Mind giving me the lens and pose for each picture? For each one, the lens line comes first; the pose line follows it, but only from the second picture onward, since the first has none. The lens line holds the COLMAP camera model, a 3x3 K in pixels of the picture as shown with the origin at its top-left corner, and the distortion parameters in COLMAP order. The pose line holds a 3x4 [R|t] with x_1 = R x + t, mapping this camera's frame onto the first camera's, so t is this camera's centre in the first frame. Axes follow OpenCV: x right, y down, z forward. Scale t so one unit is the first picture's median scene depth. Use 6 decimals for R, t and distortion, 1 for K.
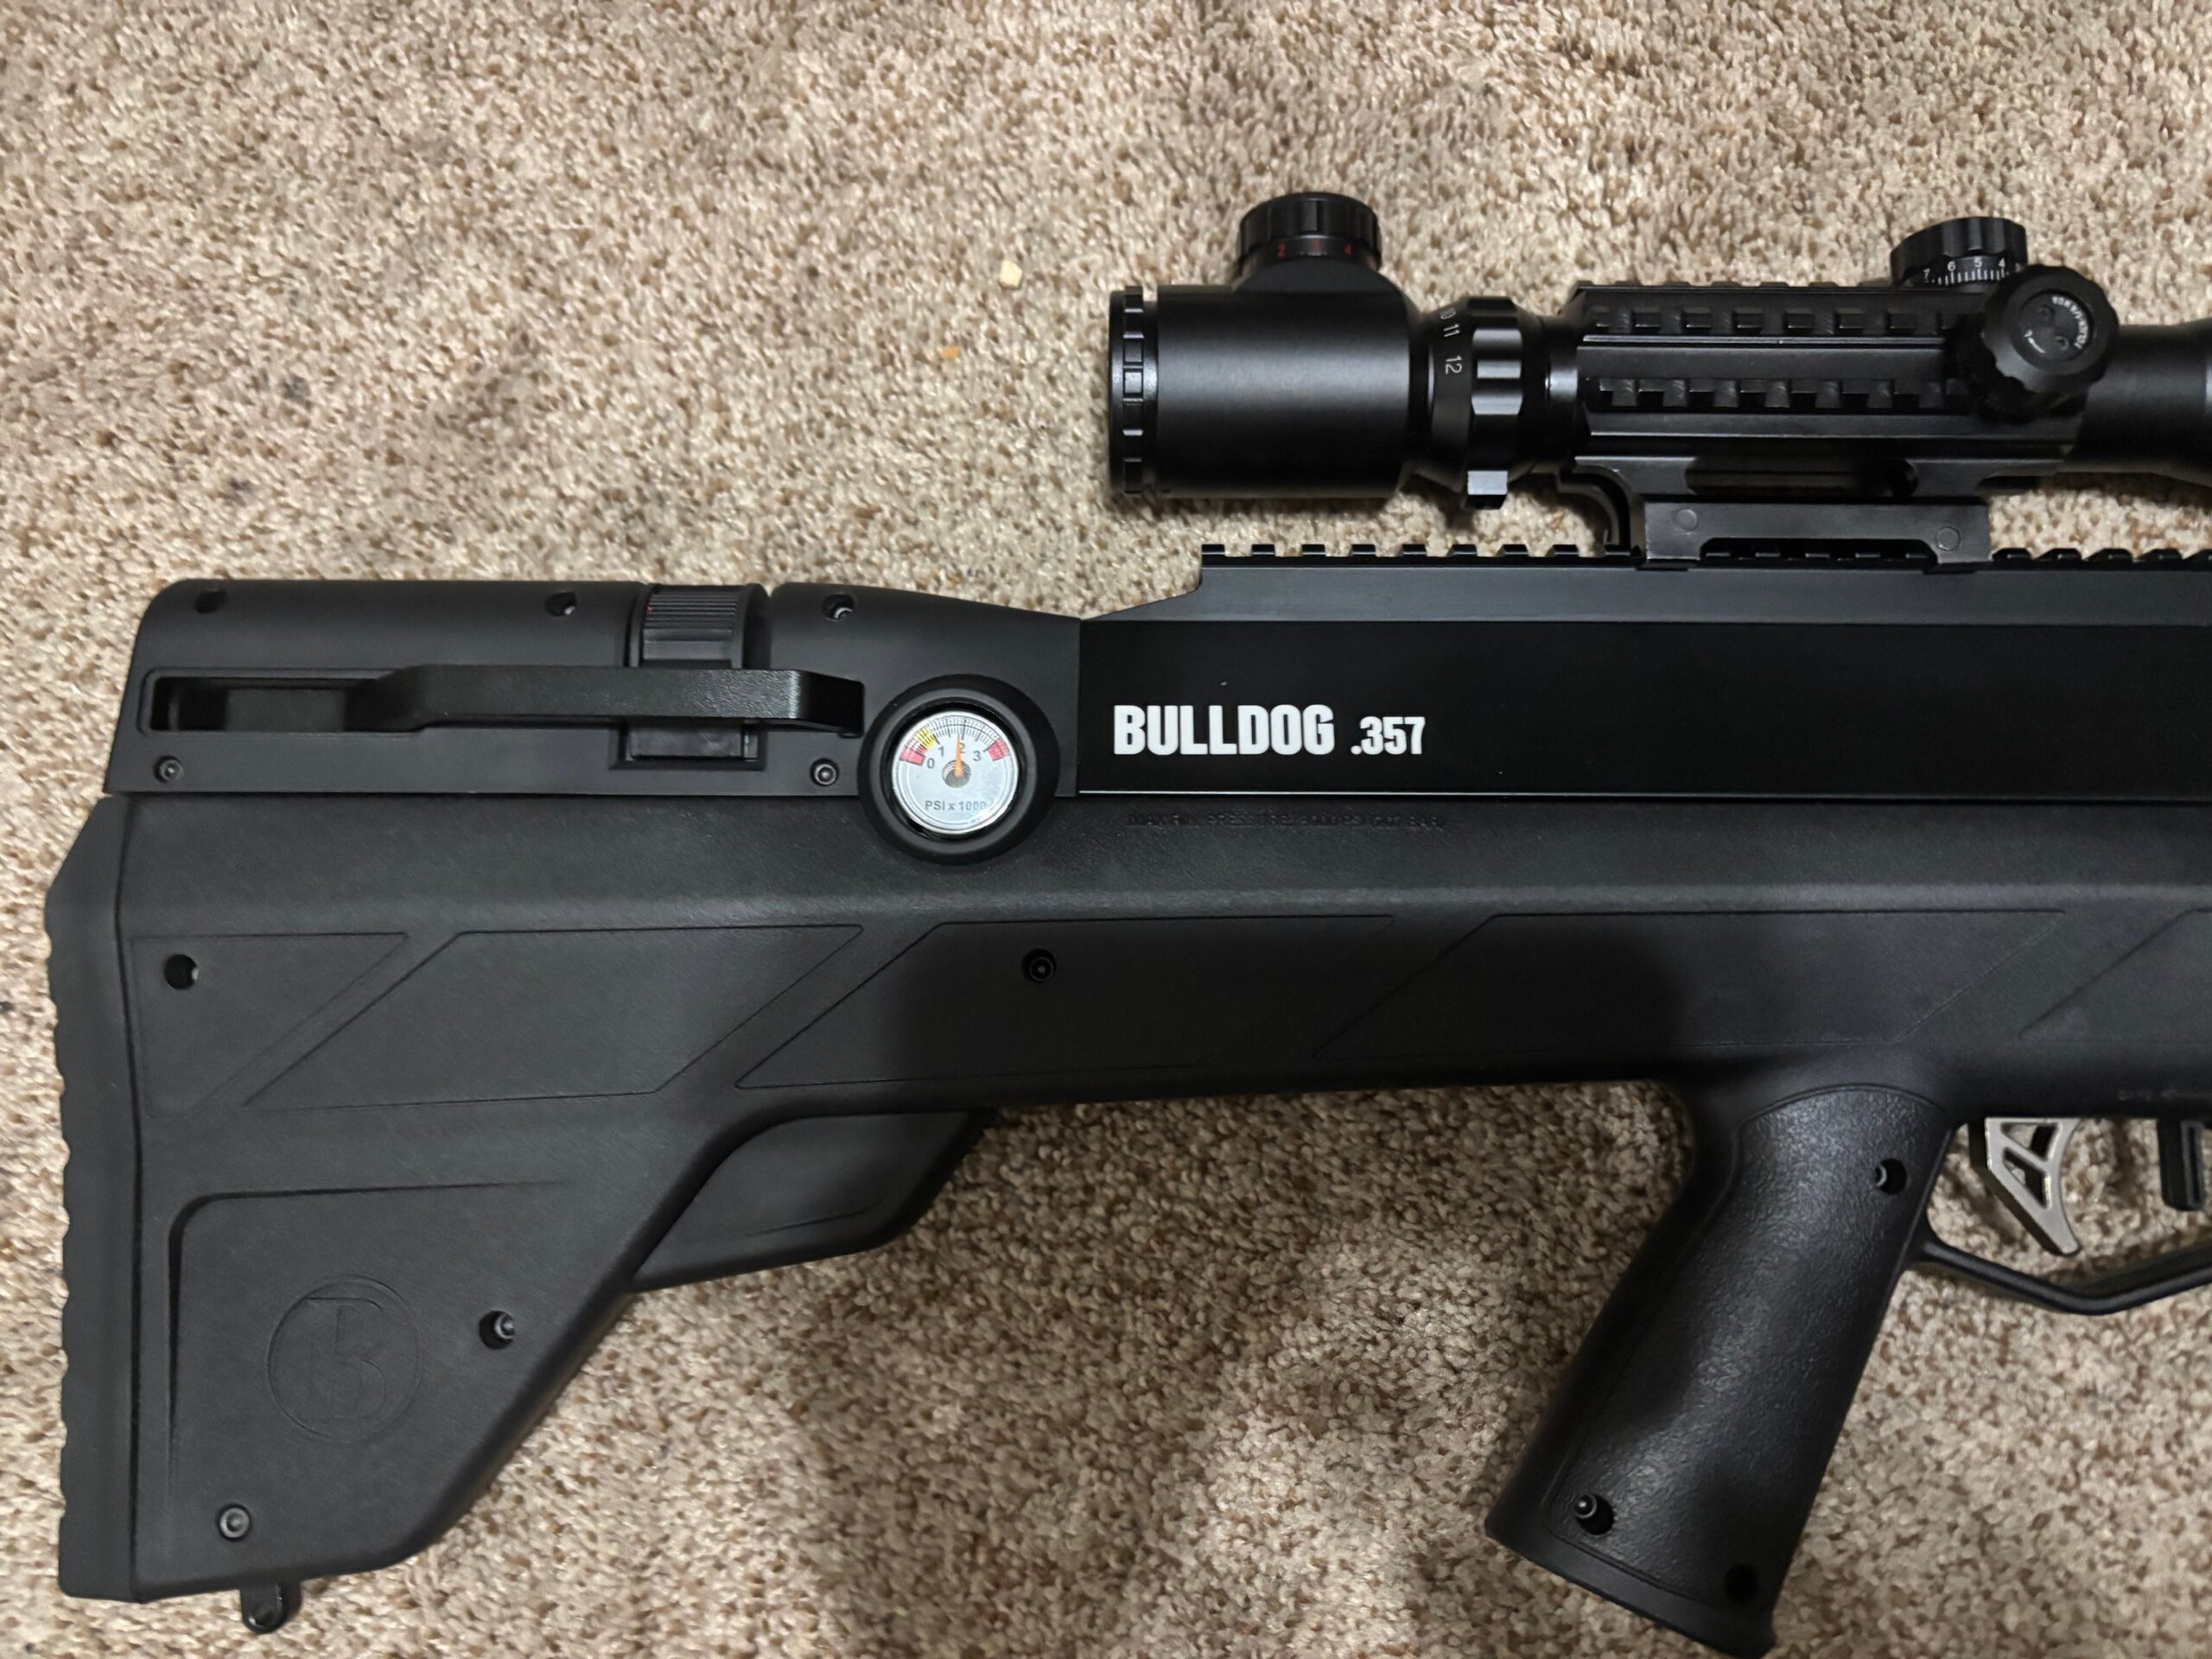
lens RADIAL K [[1638.8, 0, 1089.5], [0, 1638.8, 875.4], [0, 0, 1]] dist [-0.007971, -0.016714]
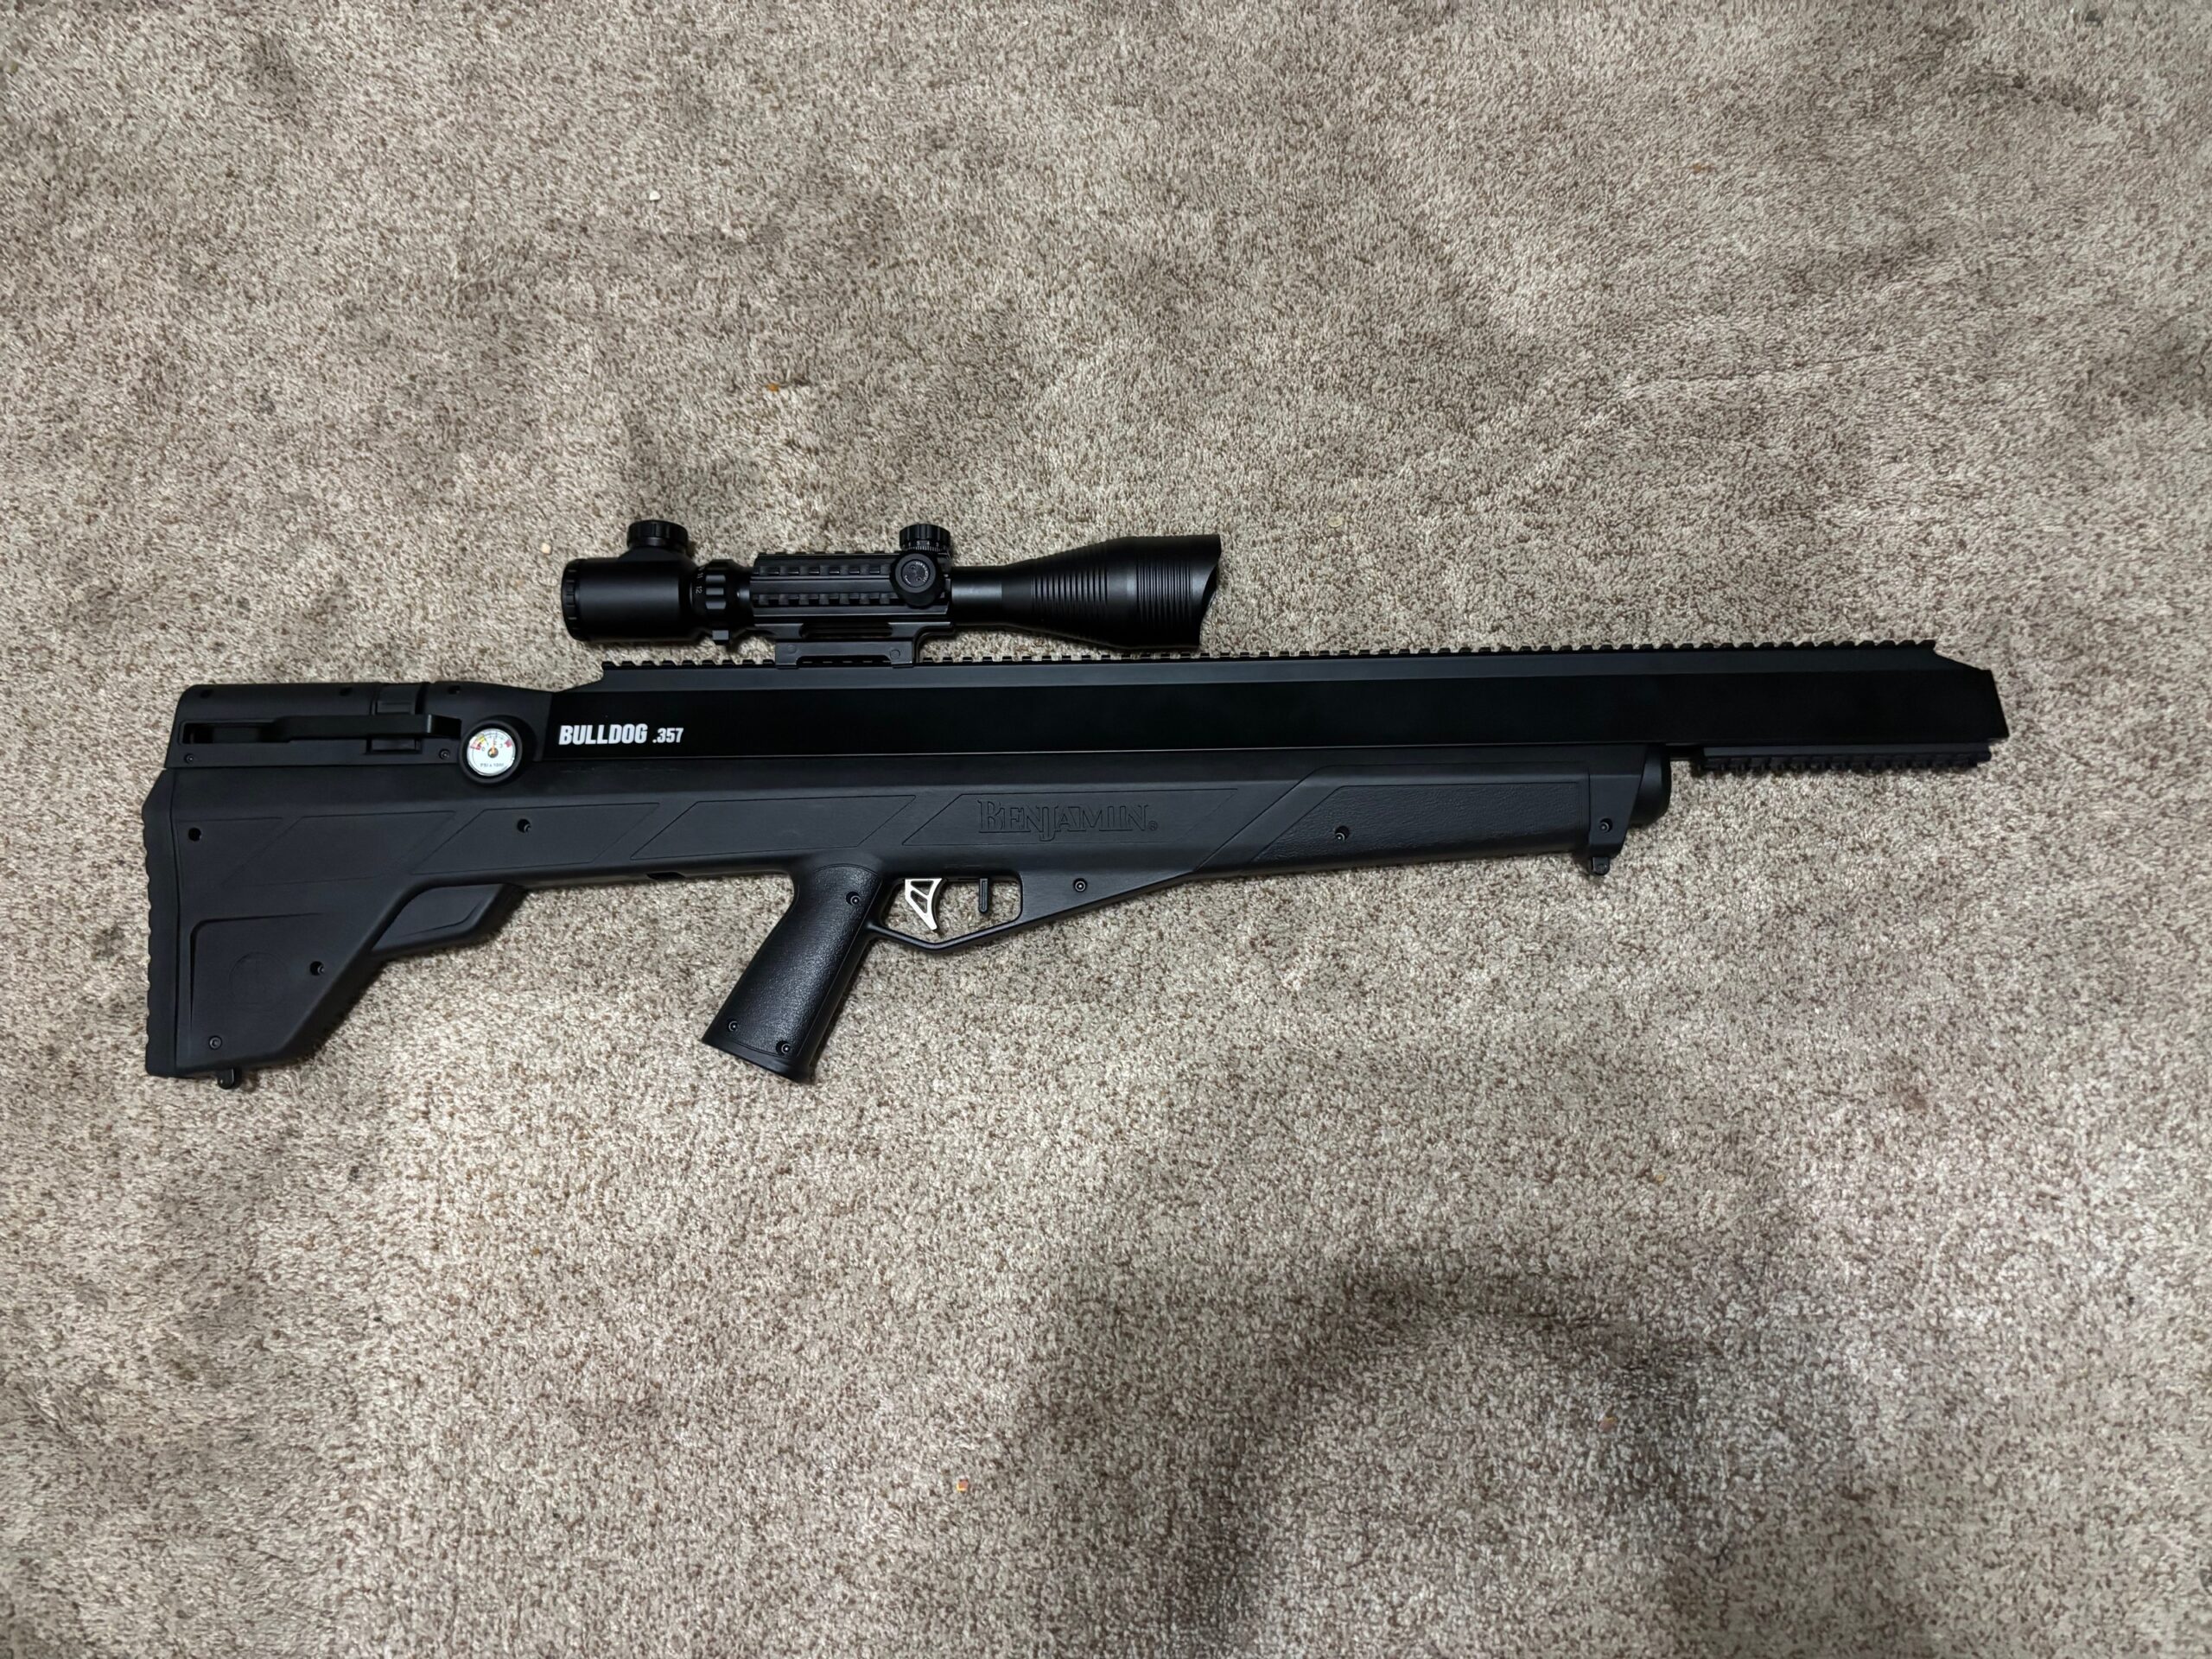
lens RADIAL K [[1638.8, 0, 1122.9], [0, 1638.8, 903.6], [0, 0, 1]] dist [-0.007971, -0.016714]
pose [[0.999717, -0.022051, 0.008946, 0.771173], [0.022347, 0.999157, -0.034423, 0.250641], [-0.008180, 0.034614, 0.999367, -1.383946]]
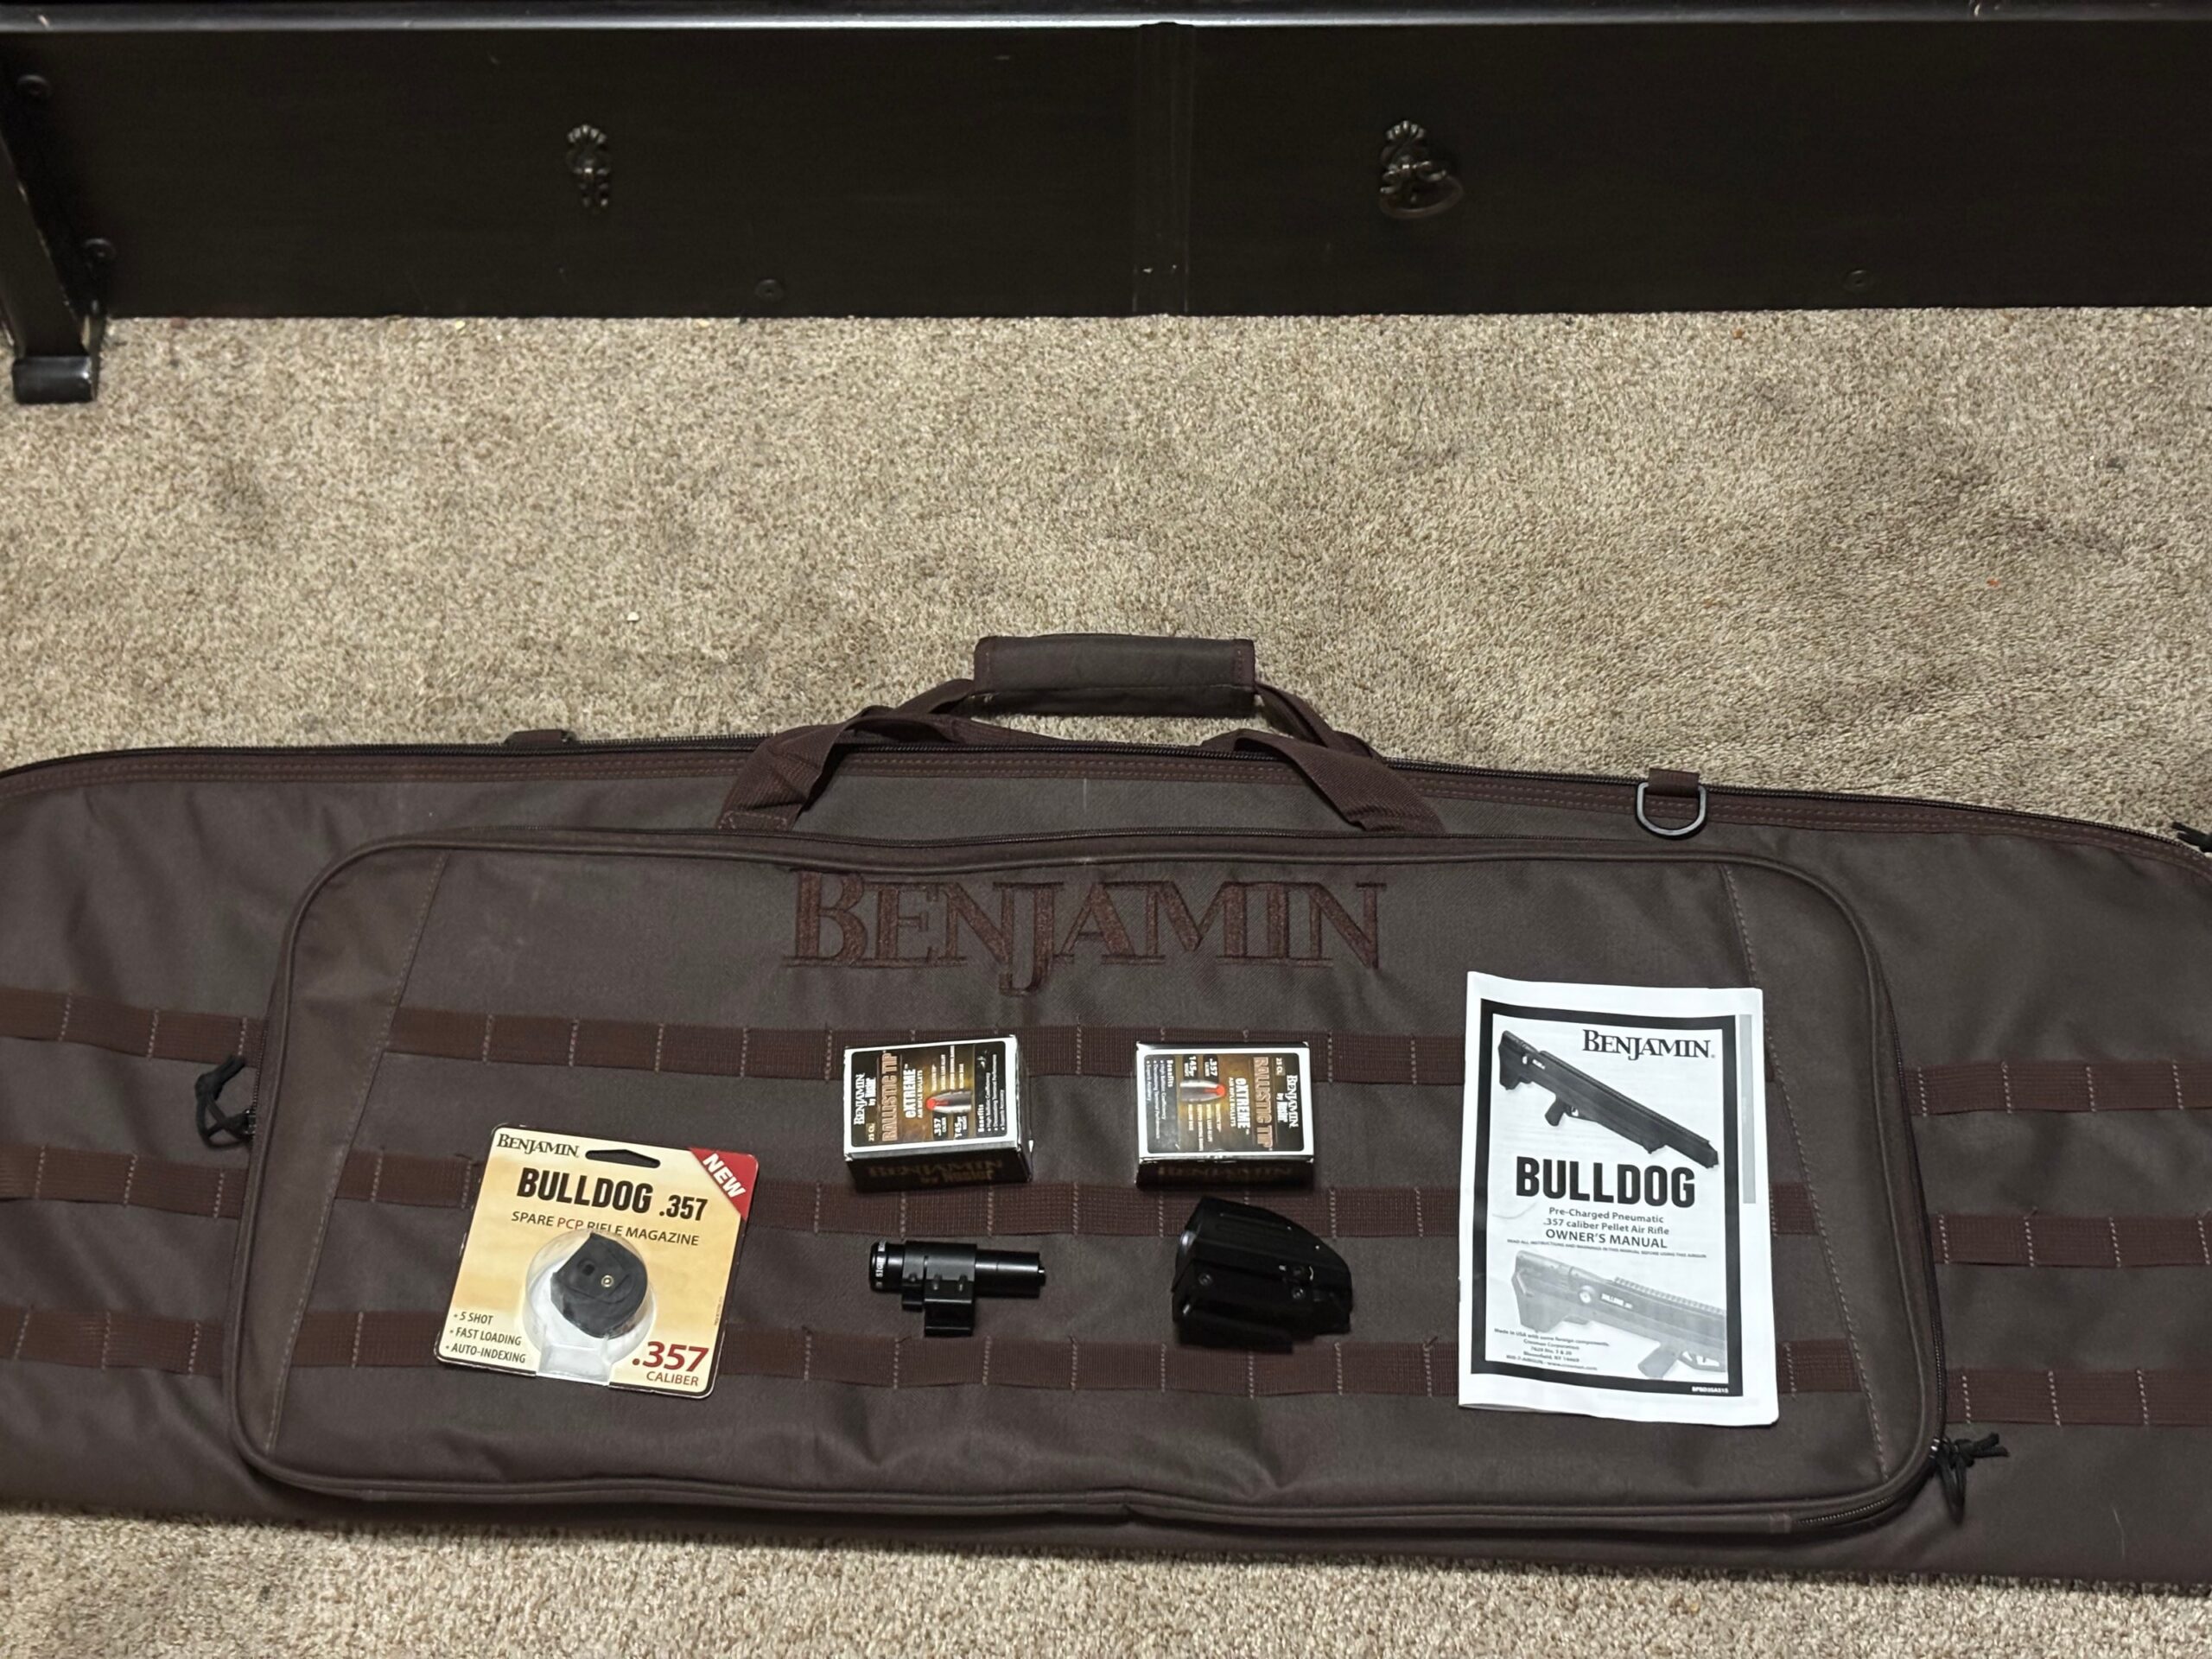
lens RADIAL K [[3371.3, 0, 1114.1], [0, 3371.3, 829.1], [0, 0, 1]] dist [-0.173194, 0.000000]
pose [[0.999789, -0.006489, 0.019478, 0.717195], [0.013490, 0.922823, -0.384989, 1.248759], [-0.015477, 0.385170, 0.922716, -3.336848]]
